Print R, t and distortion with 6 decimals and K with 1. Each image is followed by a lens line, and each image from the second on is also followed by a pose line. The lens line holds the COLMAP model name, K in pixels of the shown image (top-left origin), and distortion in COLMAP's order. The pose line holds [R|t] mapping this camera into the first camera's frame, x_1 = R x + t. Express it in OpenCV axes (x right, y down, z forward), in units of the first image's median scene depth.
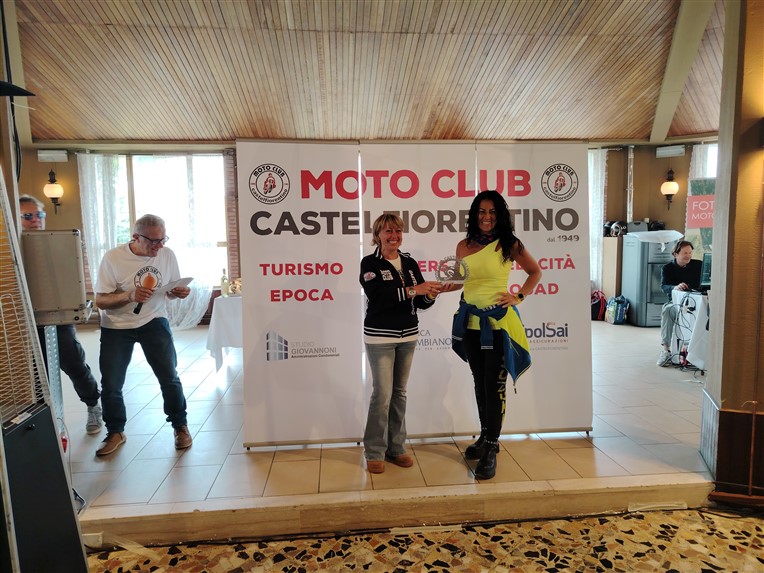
lens RADIAL K [[528.4, 0, 380.0], [0, 528.4, 283.2], [0, 0, 1]] dist [0.031148, -0.027783]
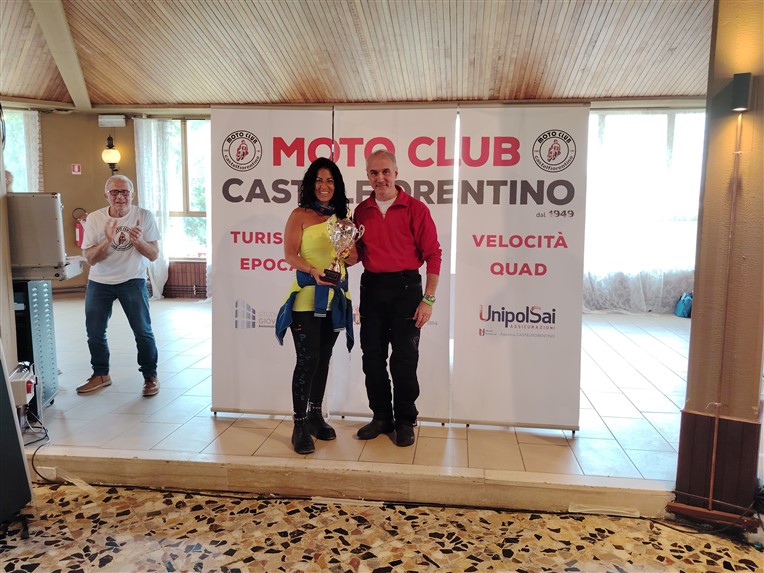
lens RADIAL K [[621.6, 0, 383.6], [0, 621.6, 283.4], [0, 0, 1]] dist [0.038681, -0.043532]
pose [[0.977630, 0.047735, -0.204844, 0.283976], [-0.042376, 0.998637, 0.030475, 0.013064], [0.206019, -0.021112, 0.978320, -0.089932]]
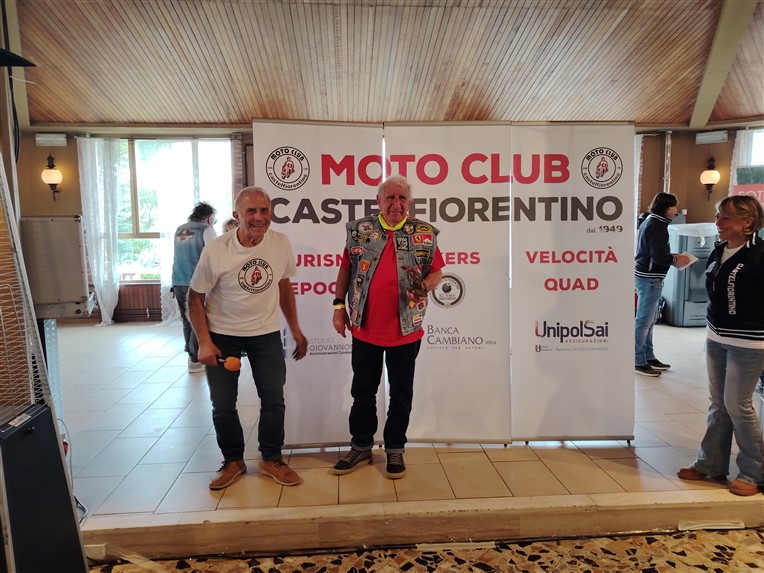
lens RADIAL K [[556.0, 0, 380.1], [0, 556.0, 282.2], [0, 0, 1]] dist [0.034823, -0.029556]
pose [[0.999788, 0.008489, -0.018769, -0.022429], [-0.008335, 0.999931, 0.008271, 0.002100], [0.018838, -0.008113, 0.999790, 0.029429]]
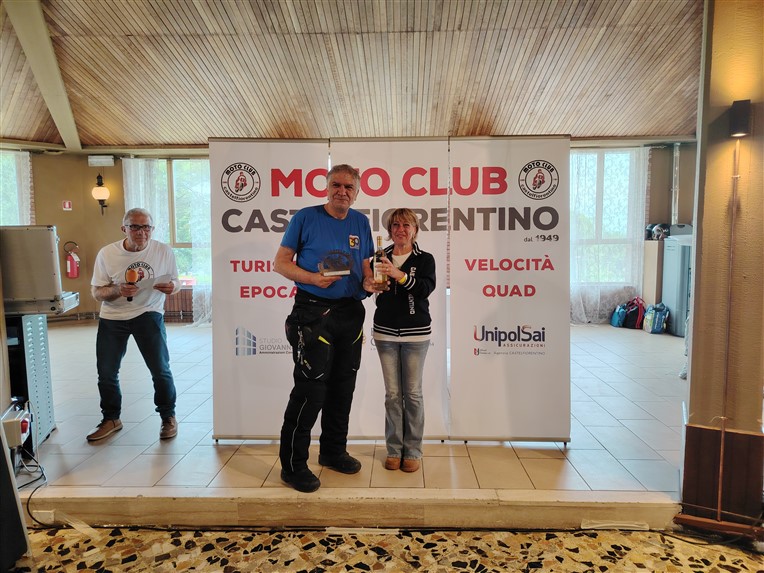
lens RADIAL K [[528.4, 0, 382.2], [0, 528.4, 283.5], [0, 0, 1]] dist [0.031148, -0.027783]
pose [[0.992049, 0.017652, -0.124609, 0.181437], [-0.018491, 0.999813, -0.005580, 0.007647], [0.124487, 0.007840, 0.992190, 0.018971]]
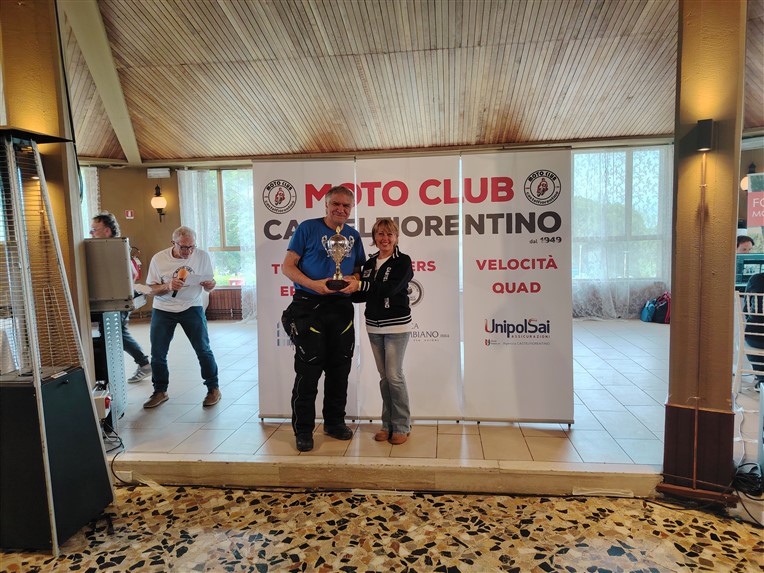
lens RADIAL K [[528.4, 0, 383.2], [0, 528.4, 283.4], [0, 0, 1]] dist [0.031148, -0.027783]
pose [[0.978489, 0.007181, -0.206176, 0.247161], [-0.007454, 0.999972, -0.000545, 0.005085], [0.206166, 0.002070, 0.978515, -0.103248]]
